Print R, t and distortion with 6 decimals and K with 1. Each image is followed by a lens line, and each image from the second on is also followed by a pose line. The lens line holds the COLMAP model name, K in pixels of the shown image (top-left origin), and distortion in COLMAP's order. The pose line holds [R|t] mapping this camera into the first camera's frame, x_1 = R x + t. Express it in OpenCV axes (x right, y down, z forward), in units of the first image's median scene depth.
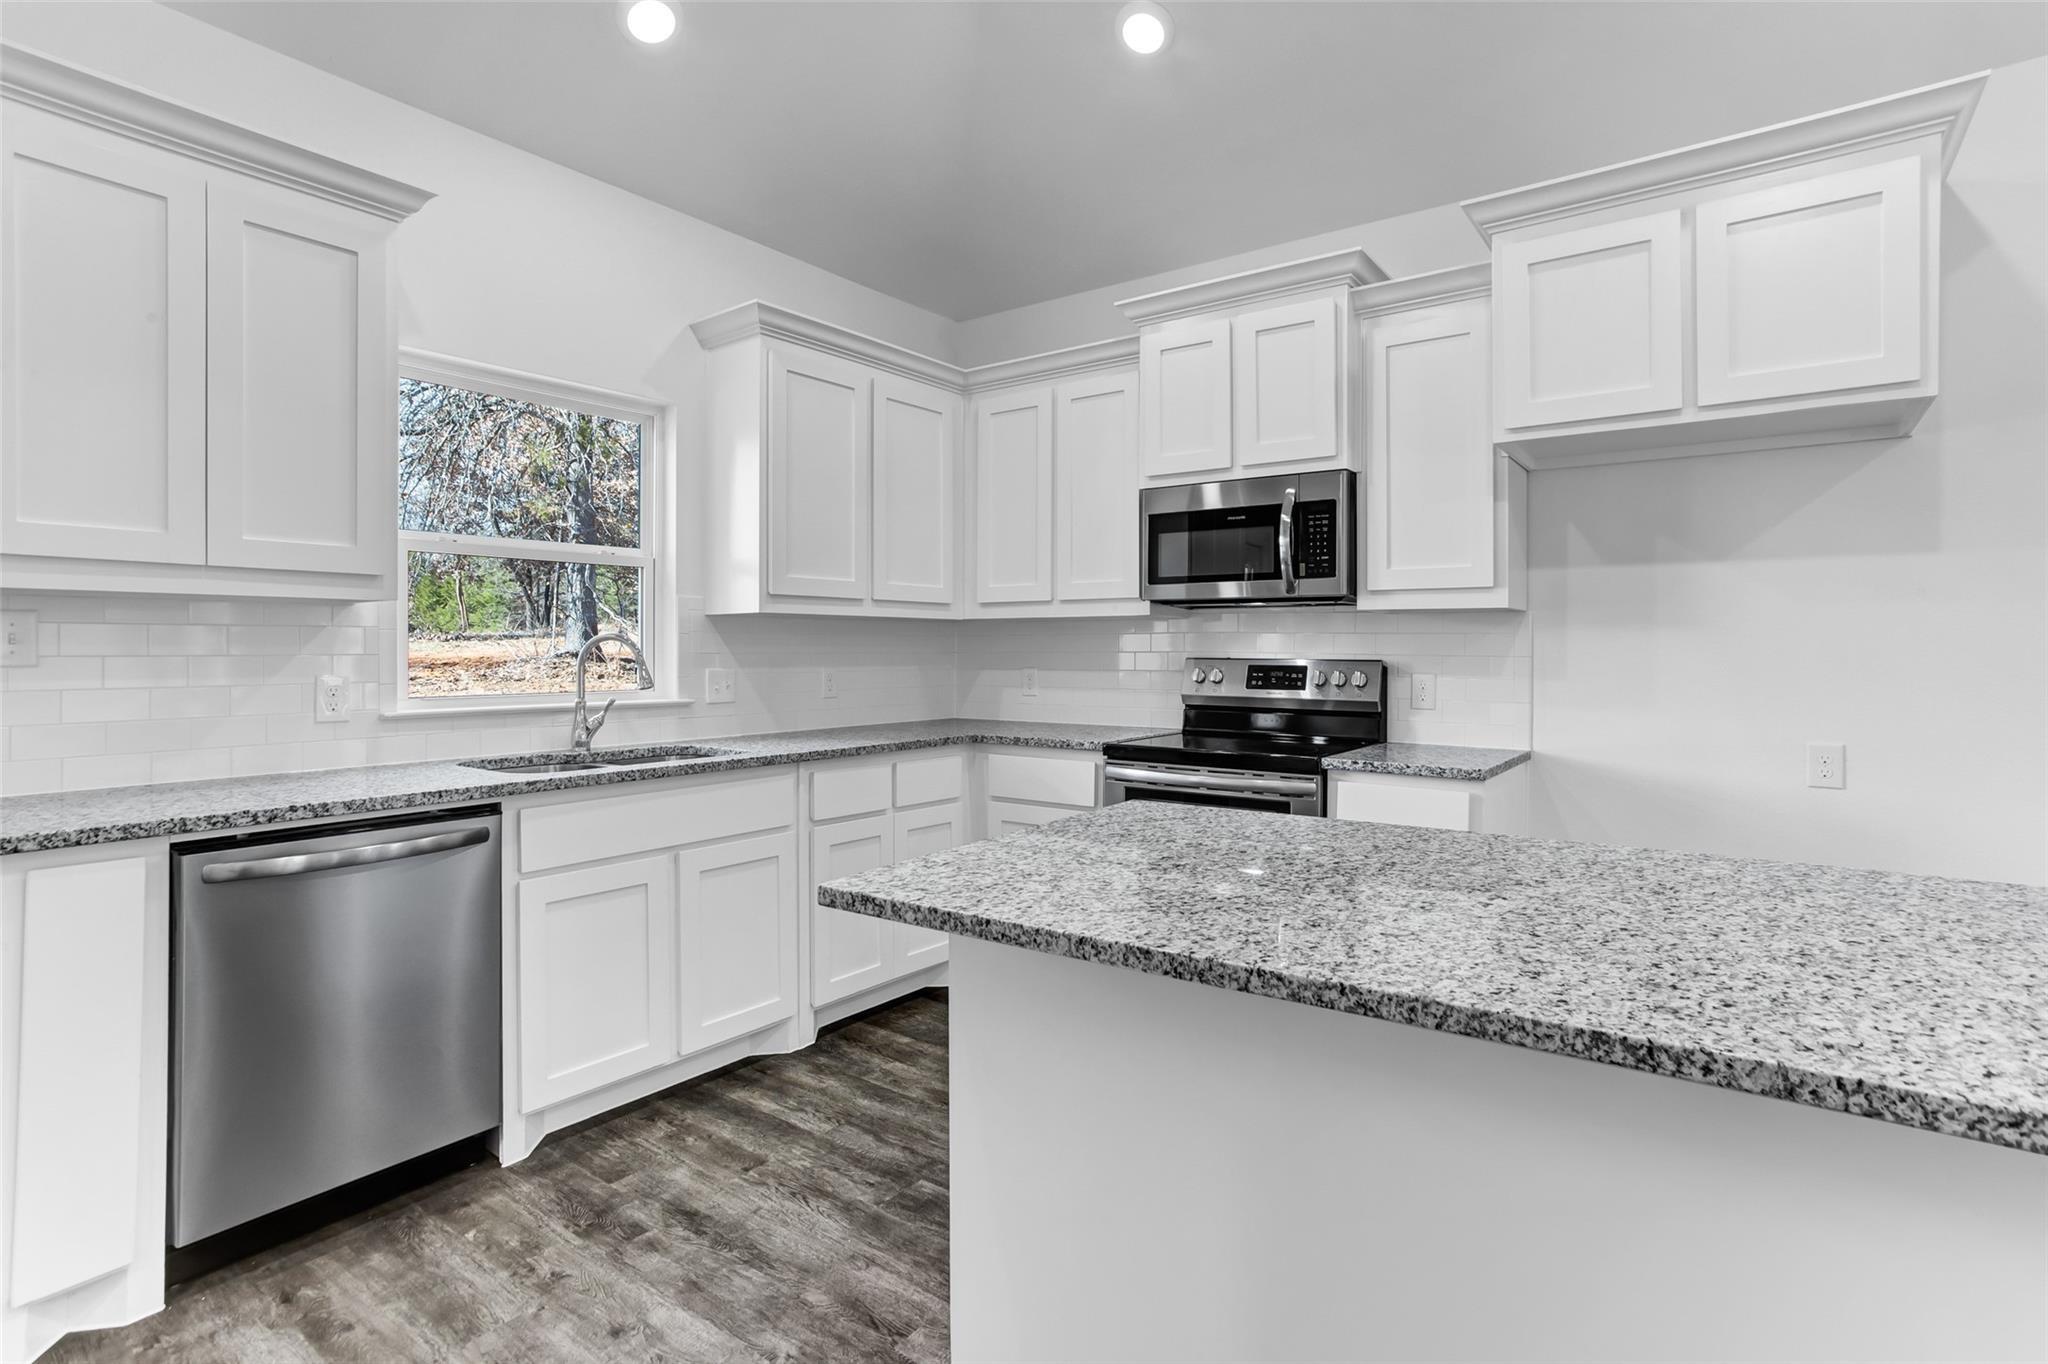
lens RADIAL K [[1035.9, 0, 1027.3], [0, 1035.9, 661.9], [0, 0, 1]] dist [0.003585, 0.002636]
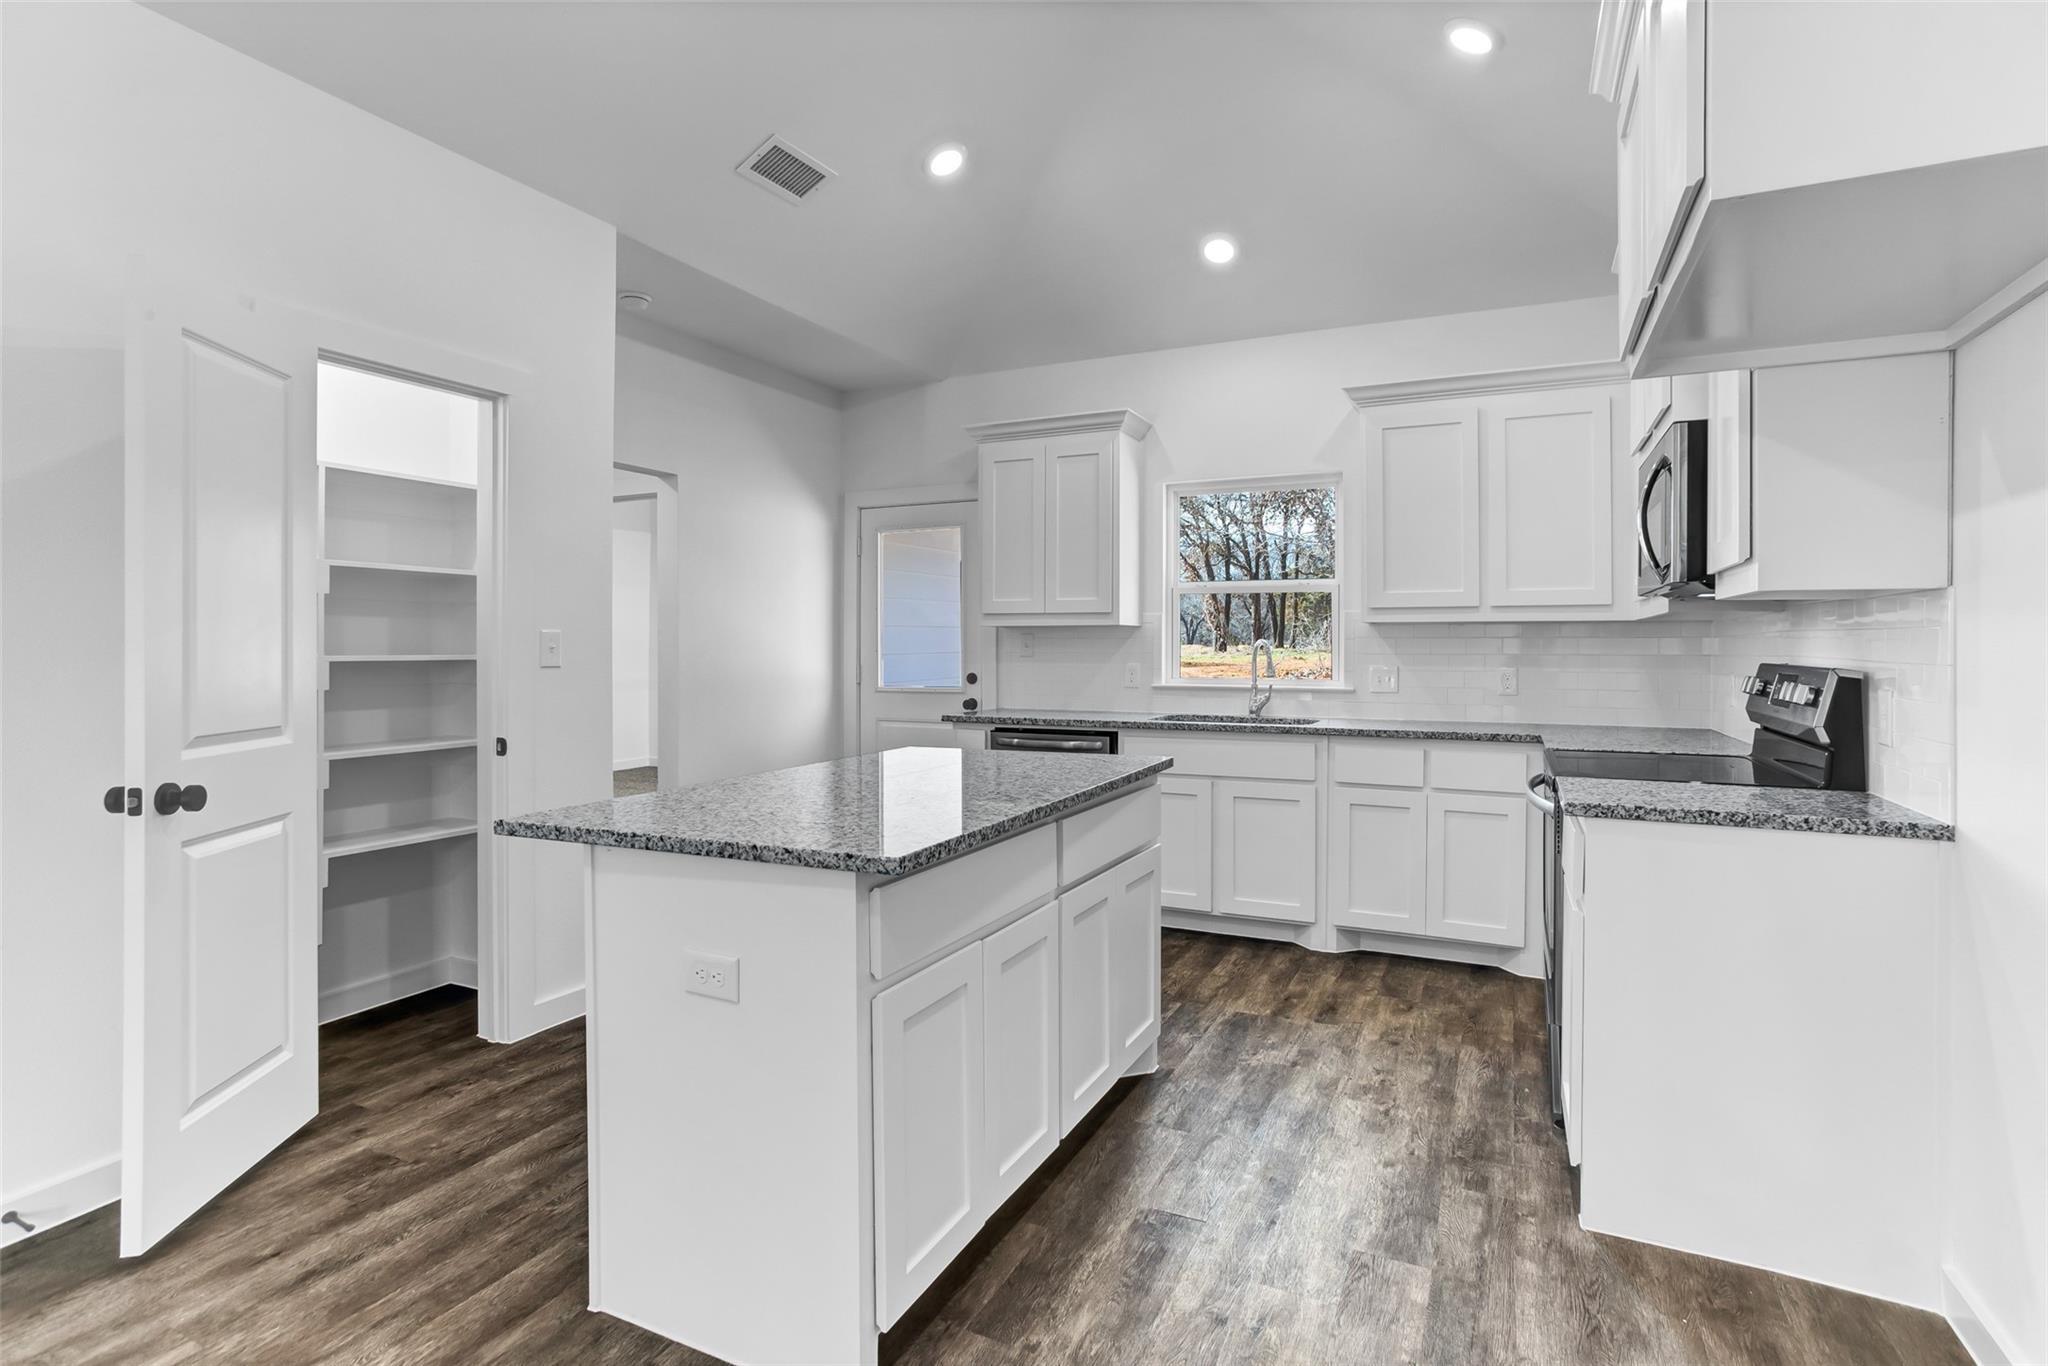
lens RADIAL K [[1035.9, 0, 1023.2], [0, 1035.9, 668.4], [0, 0, 1]] dist [0.003585, 0.002636]
pose [[0.191484, 0.020861, -0.981274, 1.055694], [-0.014384, 0.999726, 0.018446, -0.009021], [0.981390, 0.010582, 0.191732, 0.383699]]
